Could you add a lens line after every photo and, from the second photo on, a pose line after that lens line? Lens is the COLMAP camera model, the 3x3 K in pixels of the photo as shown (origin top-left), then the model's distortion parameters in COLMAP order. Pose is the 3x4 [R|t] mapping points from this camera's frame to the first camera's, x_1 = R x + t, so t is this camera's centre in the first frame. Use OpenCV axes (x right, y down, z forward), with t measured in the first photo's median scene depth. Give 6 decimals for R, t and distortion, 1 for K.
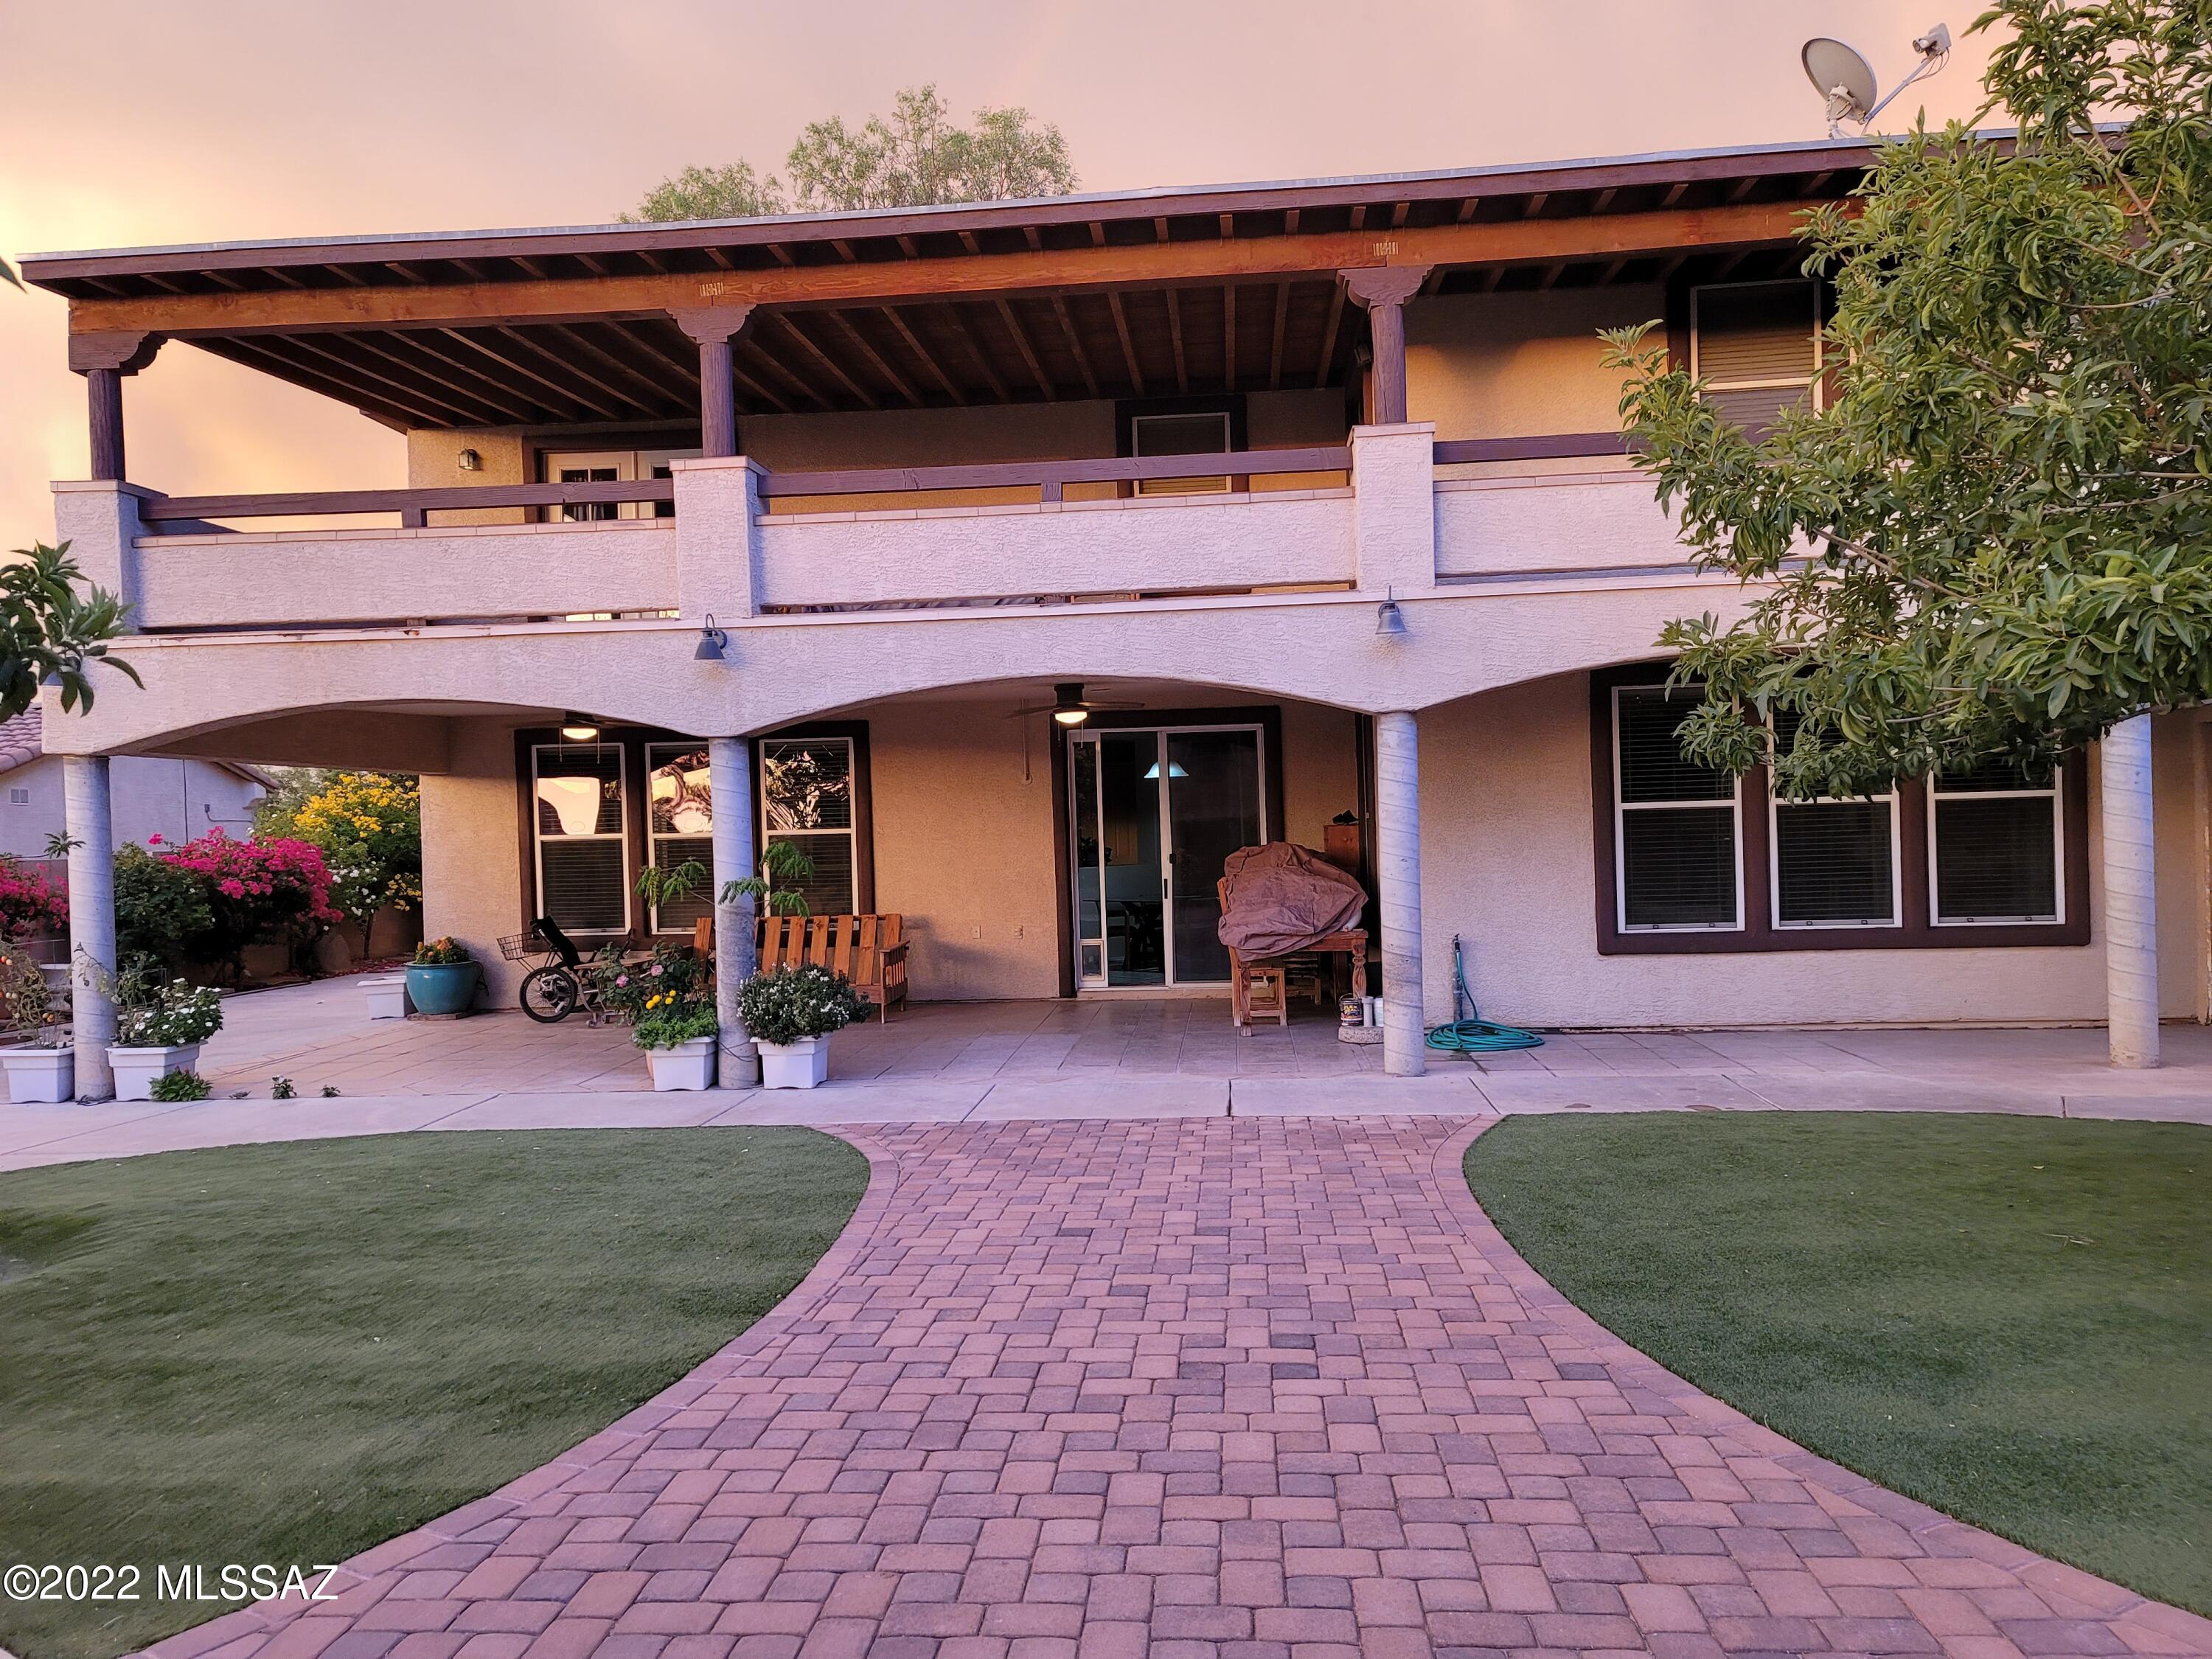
lens RADIAL K [[1596.7, 0, 1093.0], [0, 1596.7, 846.1], [0, 0, 1]] dist [0.065869, -0.048858]
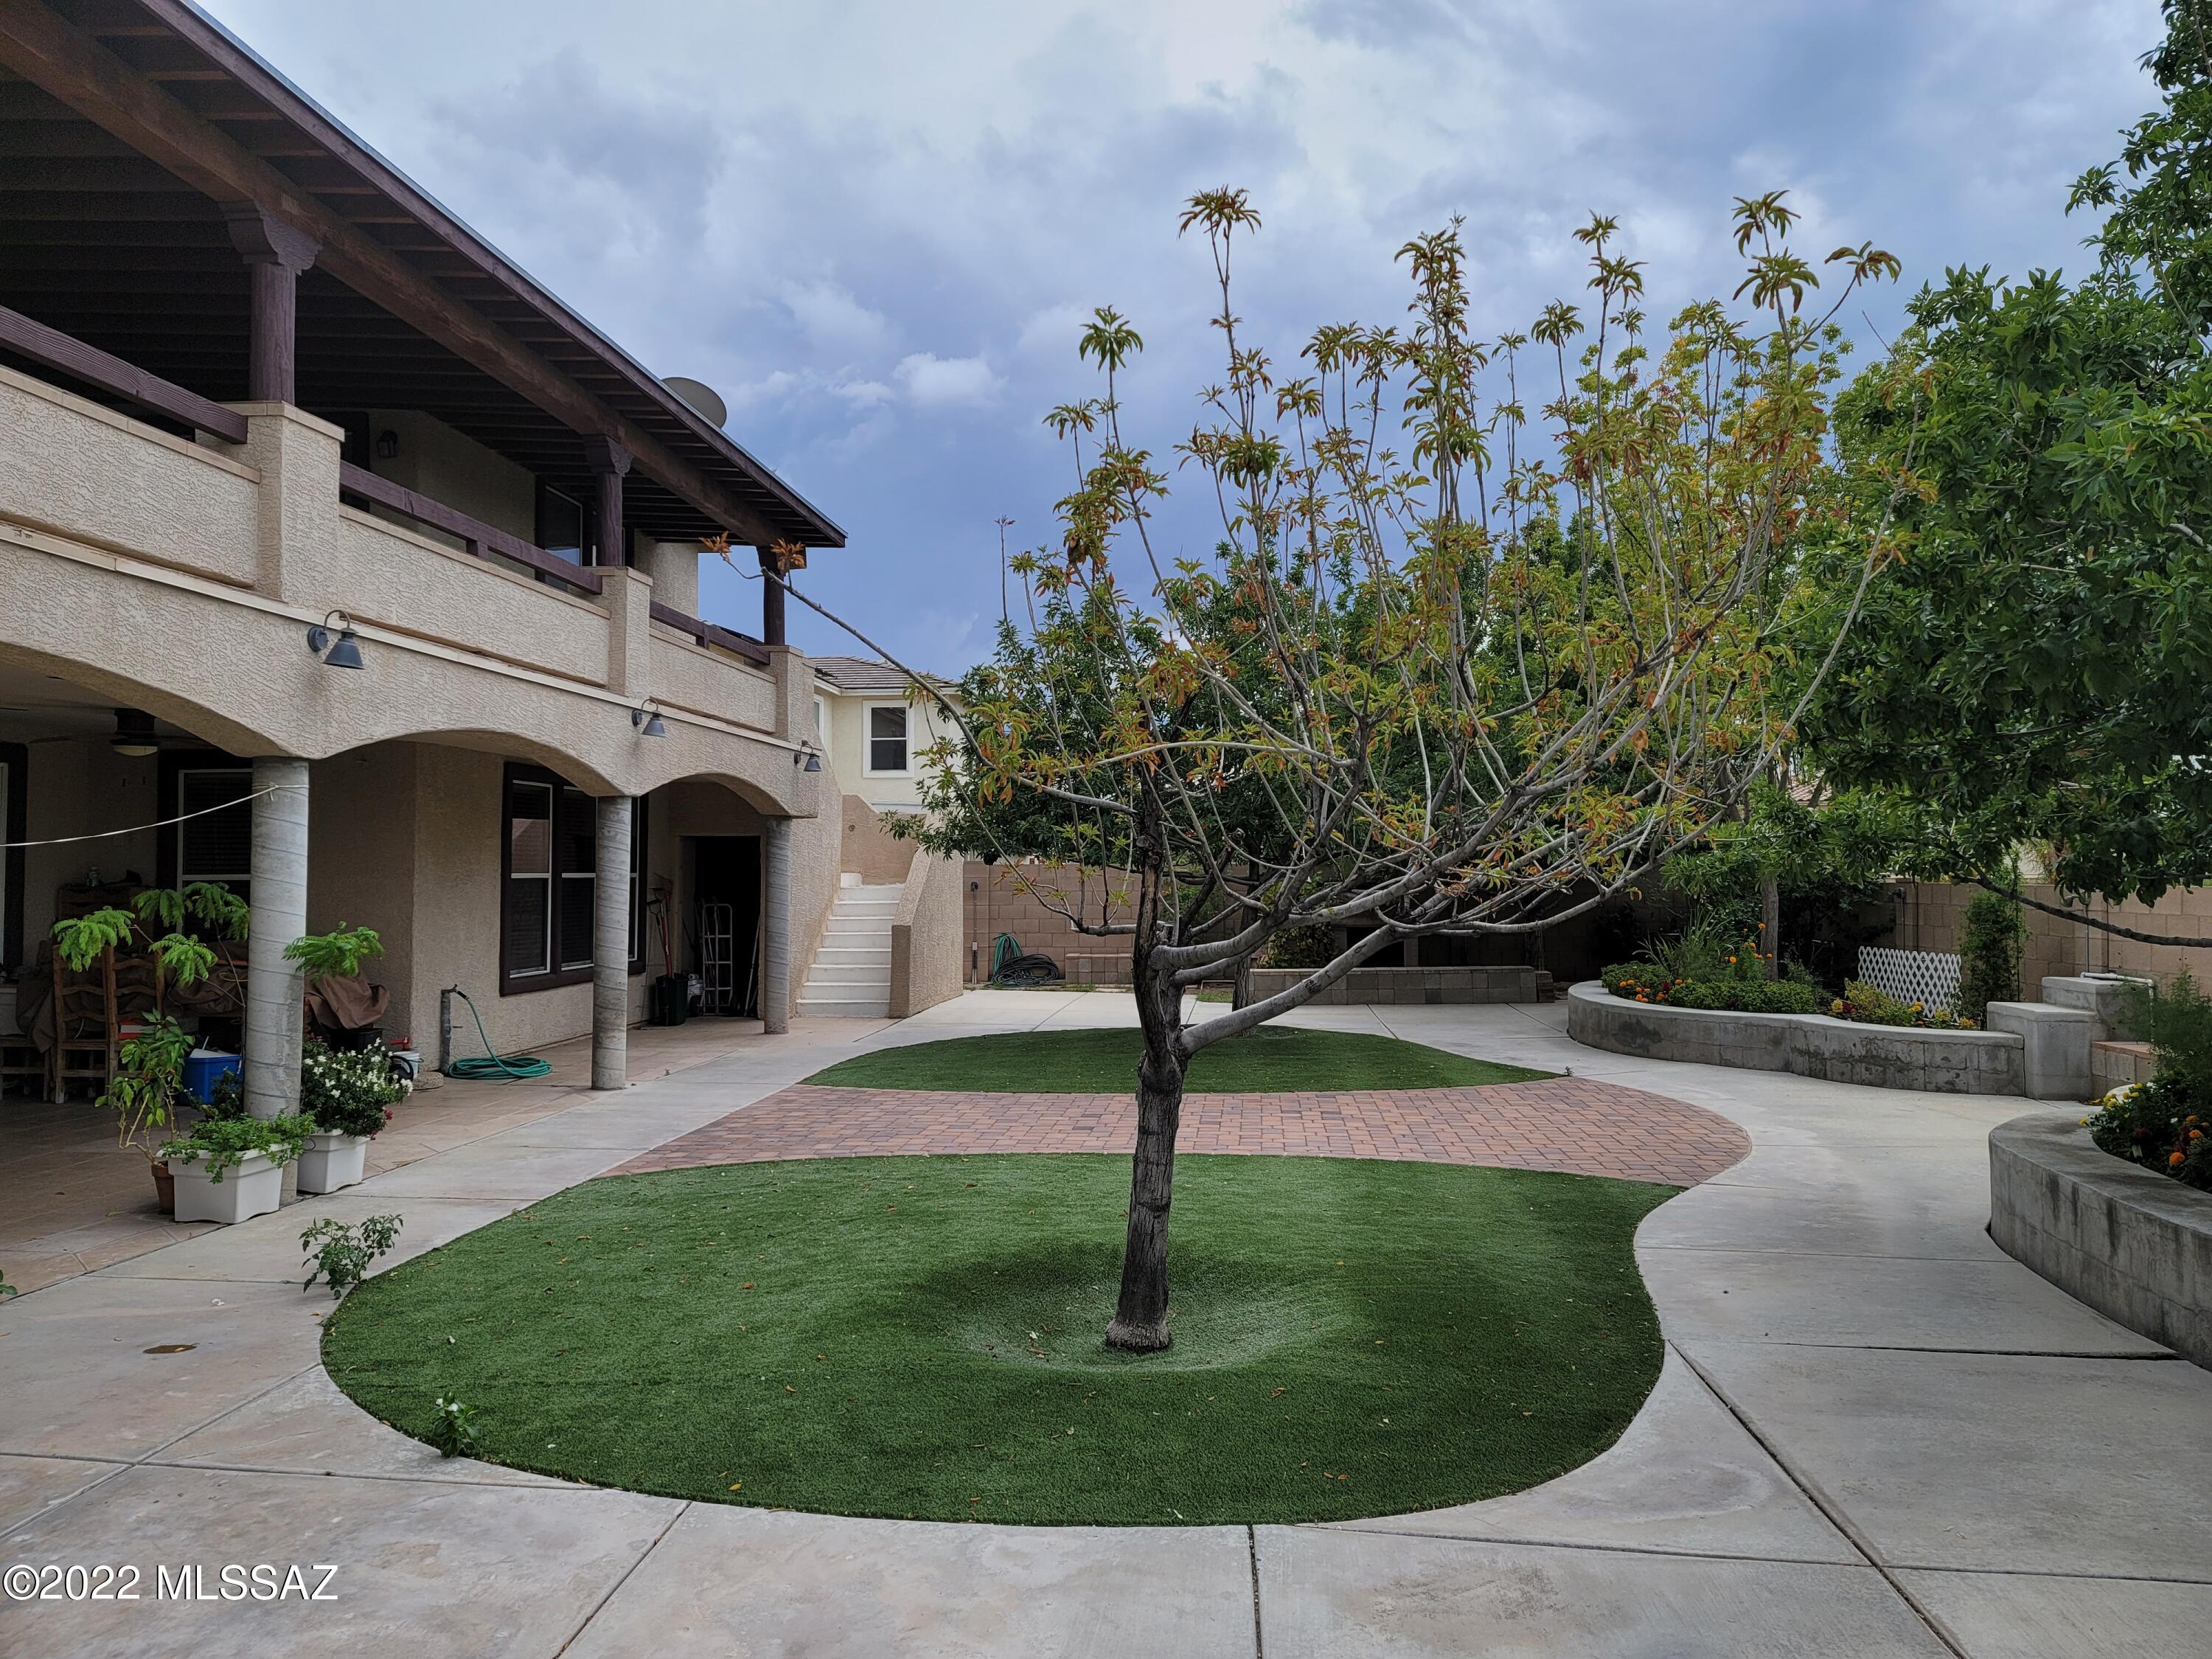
lens RADIAL K [[1596.7, 0, 1107.8], [0, 1596.7, 837.0], [0, 0, 1]] dist [0.065869, -0.048858]
pose [[0.018345, 0.050853, 0.998538, -1.081606], [0.022069, 0.998442, -0.051254, 0.021860], [-0.999588, 0.022977, 0.017194, 0.615971]]
